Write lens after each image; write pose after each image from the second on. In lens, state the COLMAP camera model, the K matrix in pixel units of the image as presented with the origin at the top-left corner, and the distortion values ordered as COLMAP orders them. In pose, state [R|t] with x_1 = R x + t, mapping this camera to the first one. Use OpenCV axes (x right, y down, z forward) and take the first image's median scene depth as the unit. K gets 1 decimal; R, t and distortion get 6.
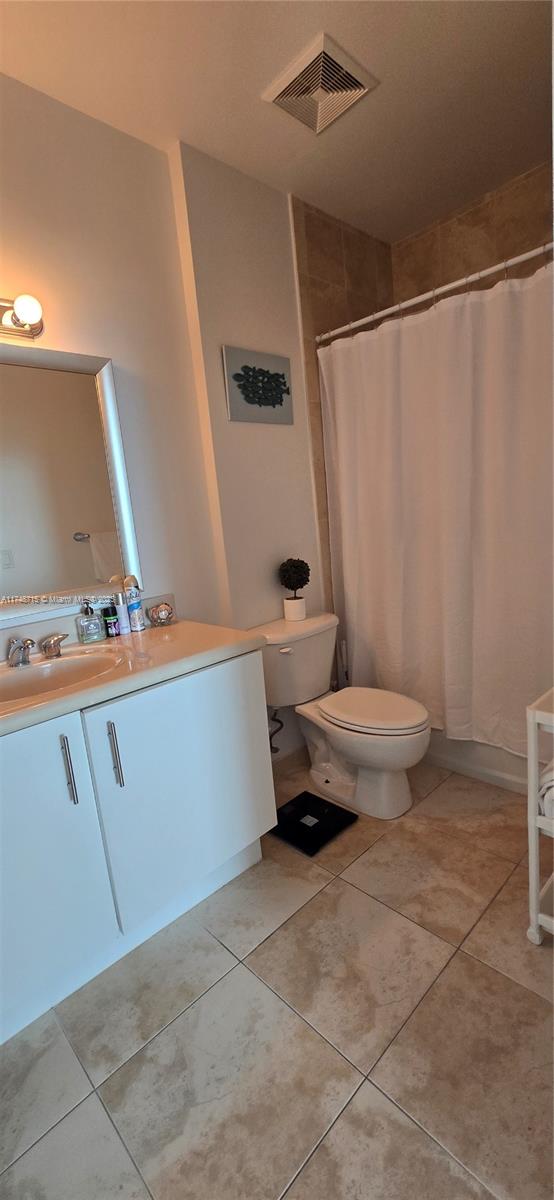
lens RADIAL K [[493.4, 0, 277.0], [0, 493.4, 600.0], [0, 0, 1]] dist [0.002600, 0.000300]
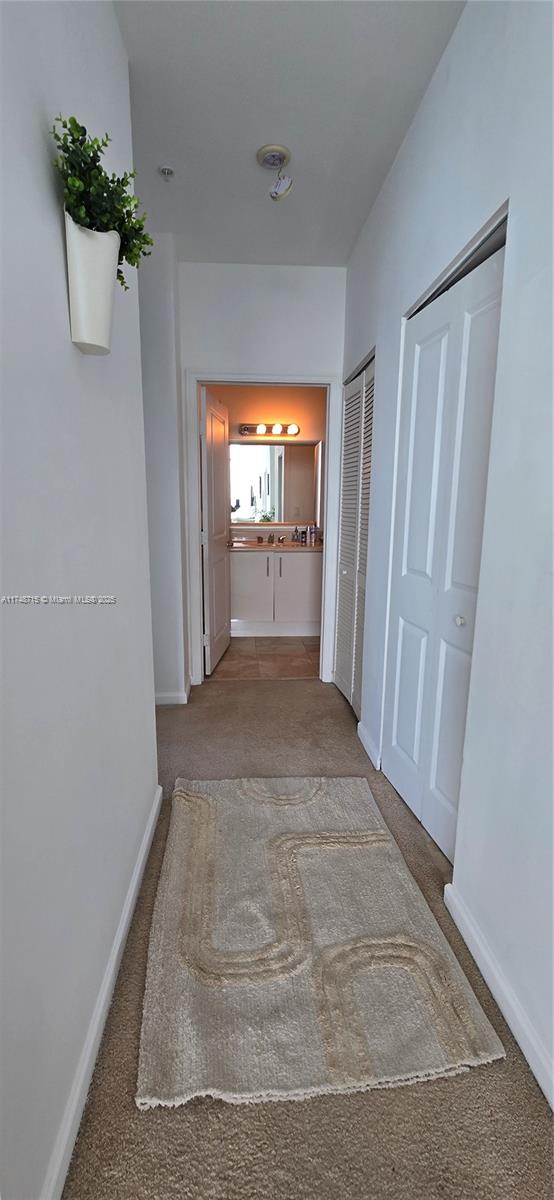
lens RADIAL K [[493.4, 0, 277.0], [0, 493.4, 600.0], [0, 0, 1]] dist [0.002600, 0.000300]
pose [[0.771915, 0.217399, -0.597399, 1.388754], [-0.188512, 0.975722, 0.111493, 0.121637], [0.607134, 0.026554, 0.794156, -1.381226]]
